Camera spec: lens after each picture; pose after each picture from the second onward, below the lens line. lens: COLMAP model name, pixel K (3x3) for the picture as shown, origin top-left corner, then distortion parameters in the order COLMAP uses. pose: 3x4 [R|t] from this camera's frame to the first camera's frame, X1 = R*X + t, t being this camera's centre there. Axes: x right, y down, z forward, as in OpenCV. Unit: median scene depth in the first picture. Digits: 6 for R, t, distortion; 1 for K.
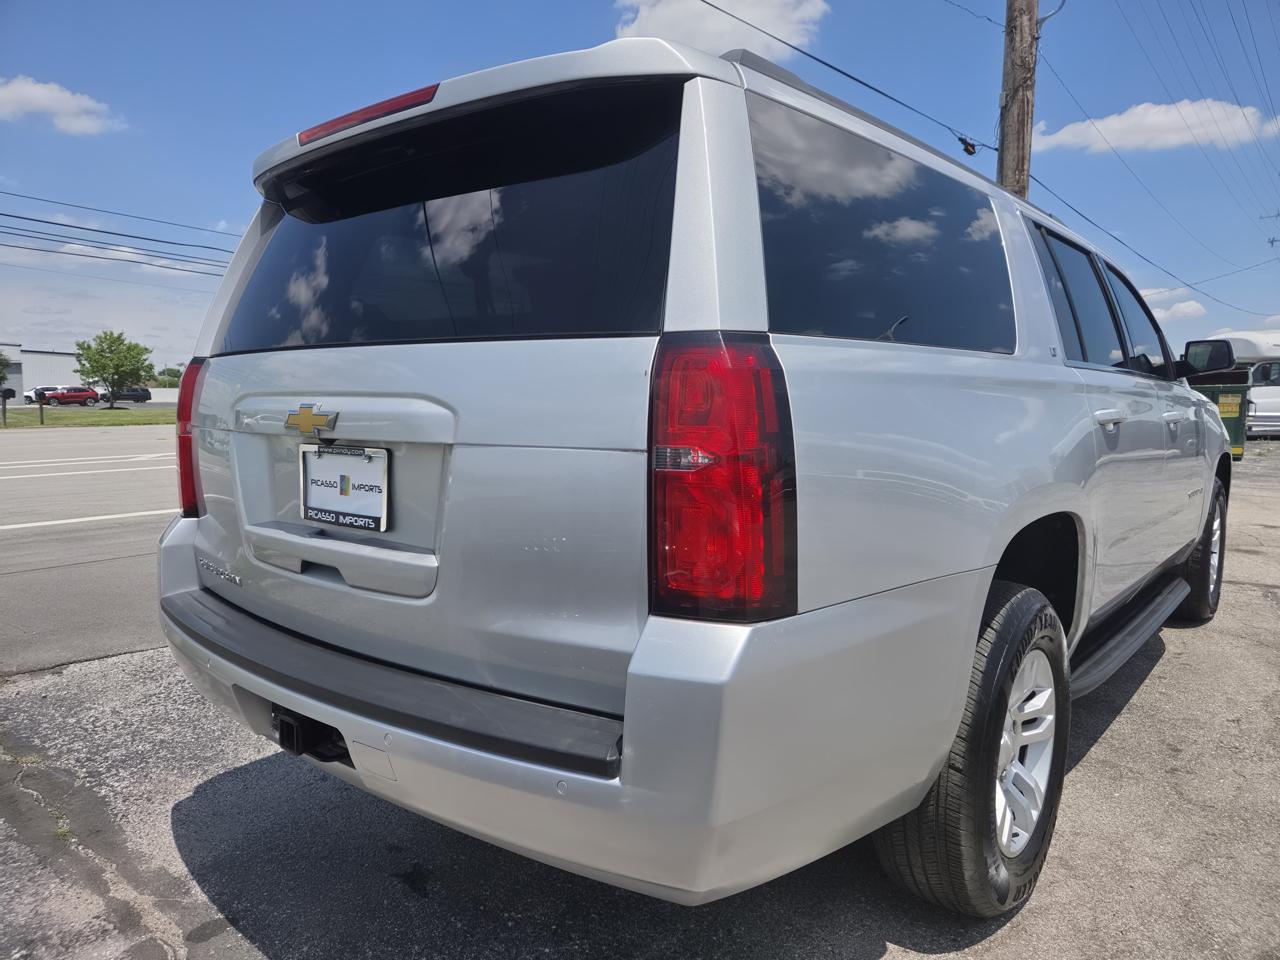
lens RADIAL K [[874.6, 0, 648.6], [0, 874.6, 464.1], [0, 0, 1]] dist [0.066829, -0.061422]
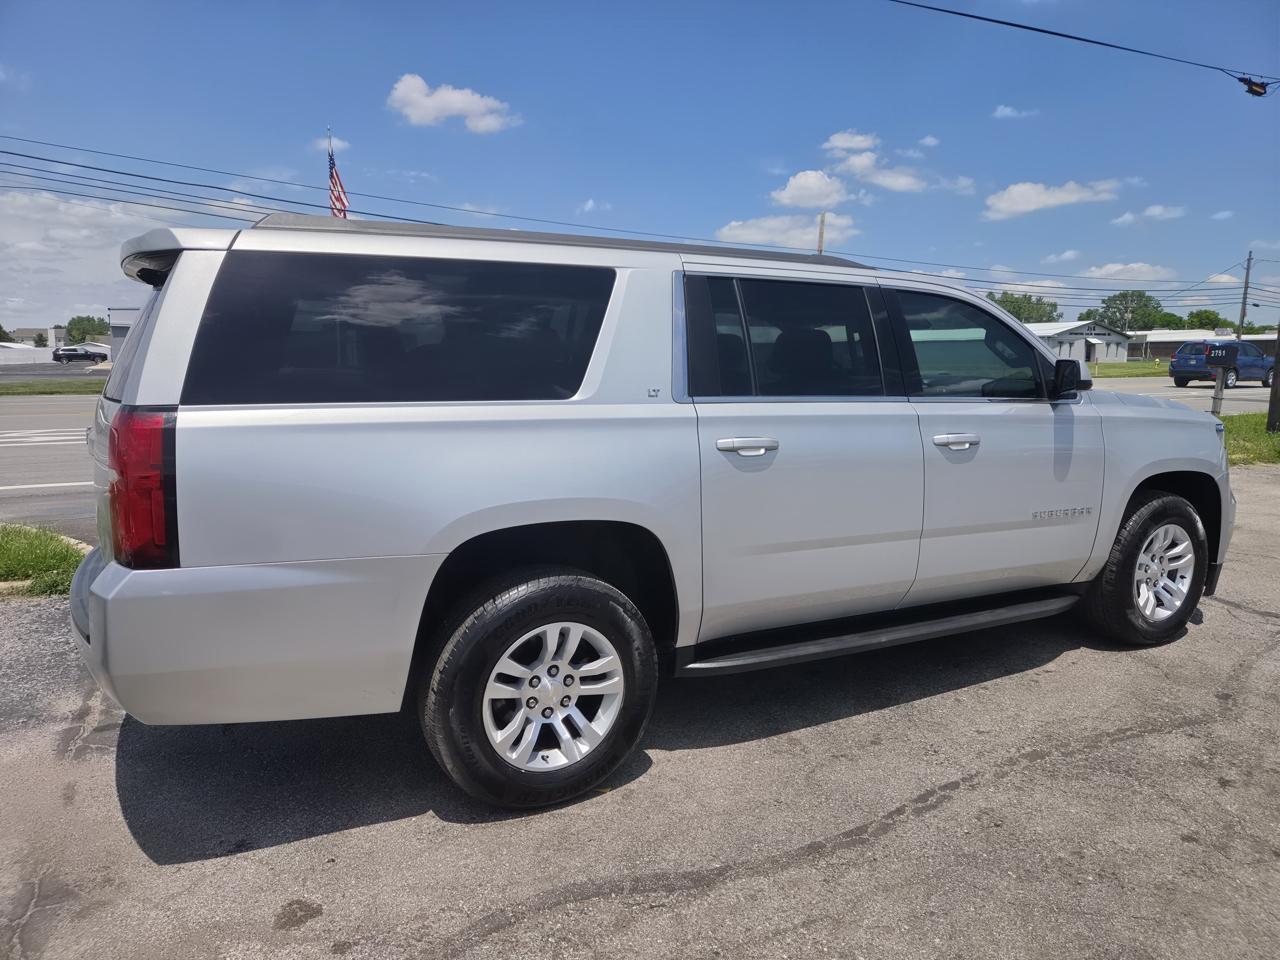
lens RADIAL K [[873.1, 0, 638.8], [0, 873.1, 475.7], [0, 0, 1]] dist [0.070548, -0.063975]
pose [[0.921429, 0.060457, -0.383814, 0.066444], [-0.039960, 0.997327, 0.061165, -0.006191], [0.386486, -0.041022, 0.921383, -0.010754]]
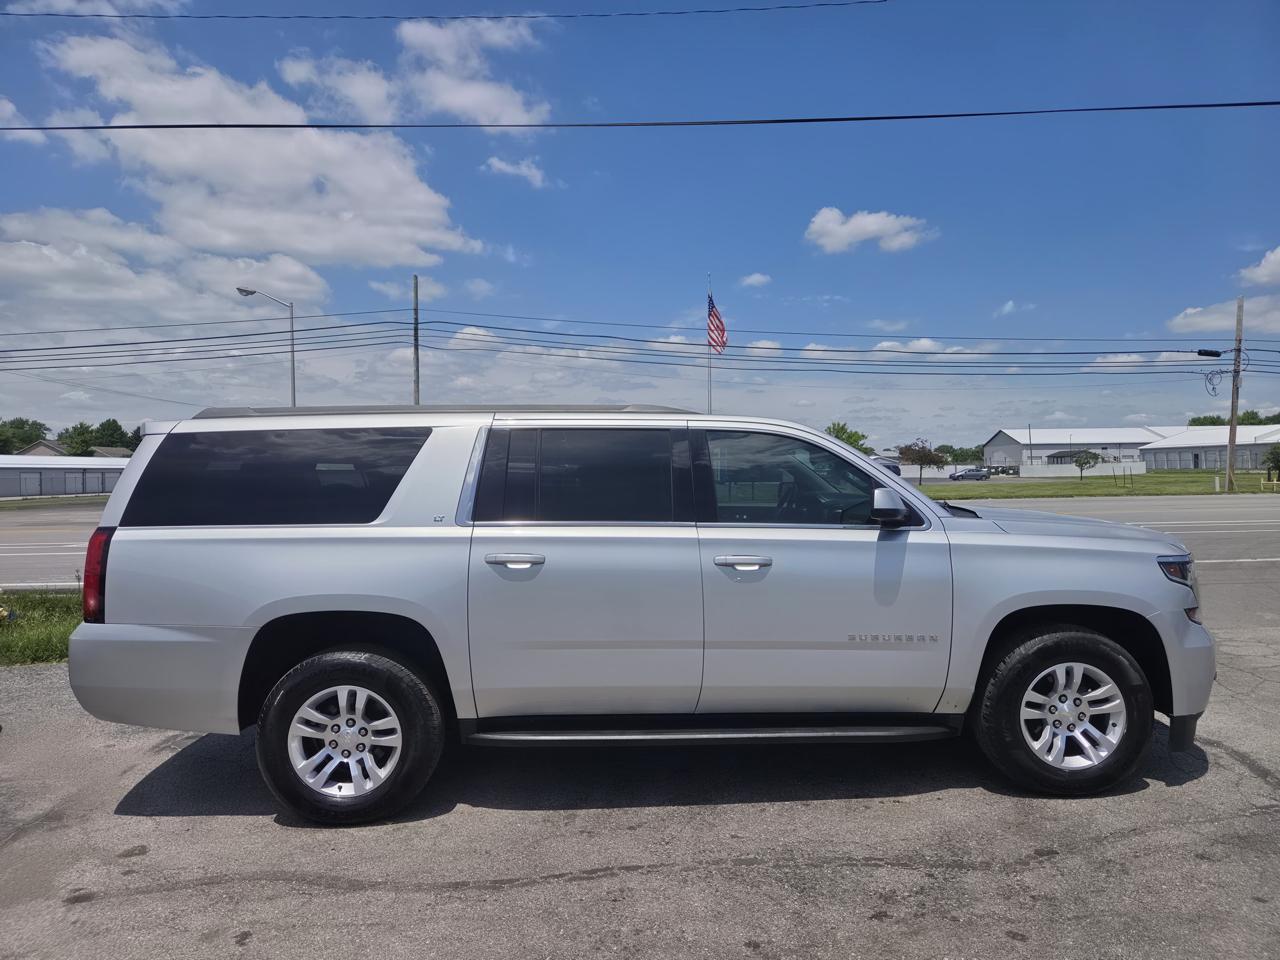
lens RADIAL K [[874.6, 0, 648.6], [0, 874.6, 464.1], [0, 0, 1]] dist [0.066829, -0.061422]
pose [[0.651705, -0.008943, -0.758420, 0.144935], [-0.050641, 0.997186, -0.055275, -0.011637], [0.756780, 0.074430, 0.649418, 0.015696]]
